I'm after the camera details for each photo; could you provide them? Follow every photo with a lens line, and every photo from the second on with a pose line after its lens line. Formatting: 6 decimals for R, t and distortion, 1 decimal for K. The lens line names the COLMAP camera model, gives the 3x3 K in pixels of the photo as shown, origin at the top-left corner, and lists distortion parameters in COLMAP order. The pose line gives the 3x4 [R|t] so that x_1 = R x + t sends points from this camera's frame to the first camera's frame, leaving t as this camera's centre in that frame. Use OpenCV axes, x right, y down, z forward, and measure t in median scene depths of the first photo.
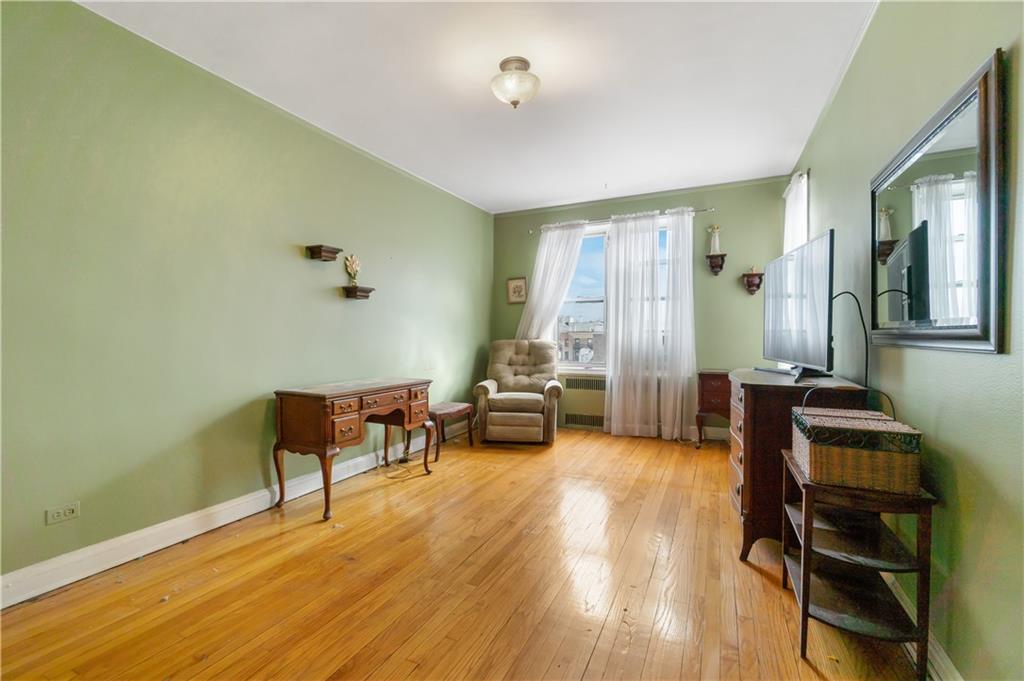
lens RADIAL K [[457.8, 0, 514.6], [0, 457.8, 339.5], [0, 0, 1]] dist [0.003336, 0.000118]
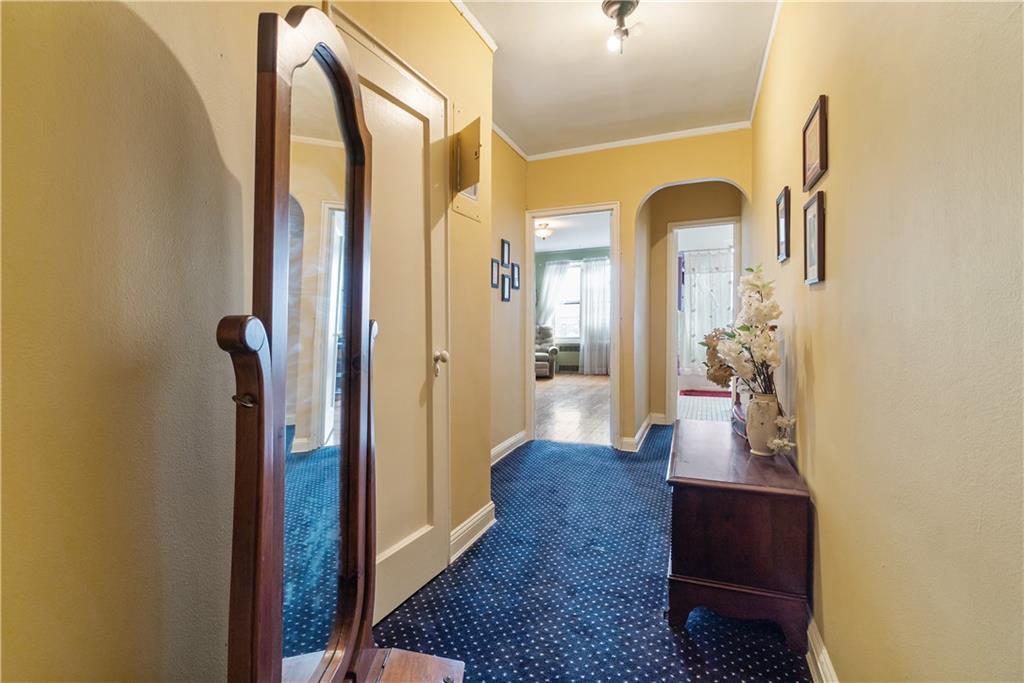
lens RADIAL K [[457.8, 0, 515.3], [0, 457.8, 344.5], [0, 0, 1]] dist [0.003336, 0.000118]
pose [[0.999176, -0.007784, 0.039824, -0.145770], [0.006410, 0.999384, 0.034515, 0.014877], [-0.040069, -0.034231, 0.998610, -0.881777]]
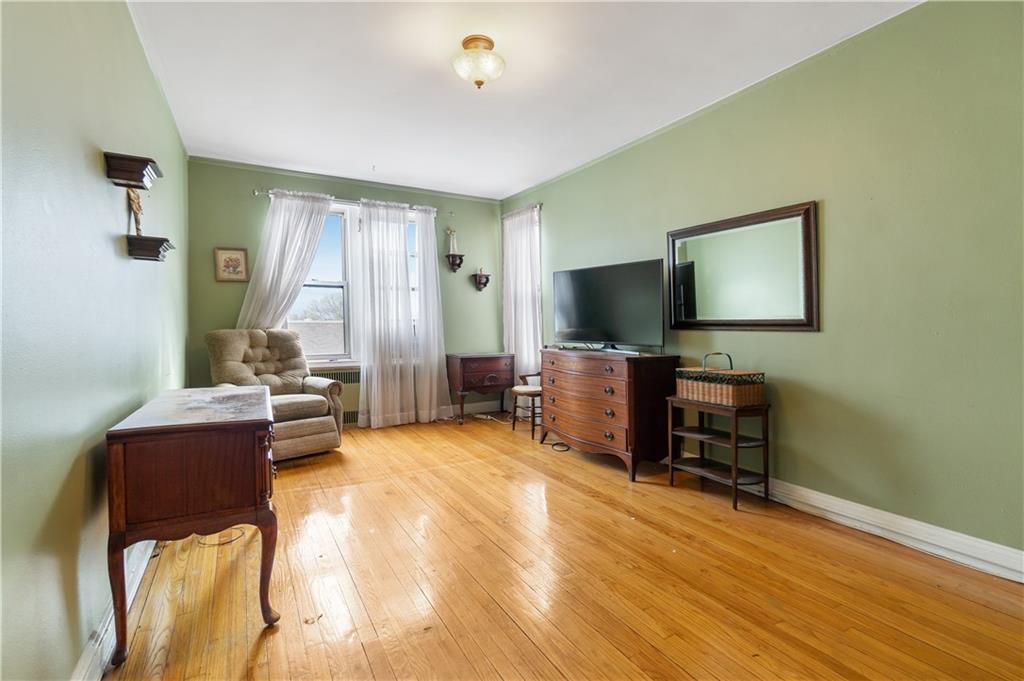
lens RADIAL K [[457.8, 0, 510.8], [0, 457.8, 318.0], [0, 0, 1]] dist [0.003336, 0.000118]
pose [[0.586823, 0.015145, 0.809574, -0.382364], [0.005298, 0.999732, -0.022542, 0.001516], [-0.809698, 0.017517, 0.586585, 0.200257]]
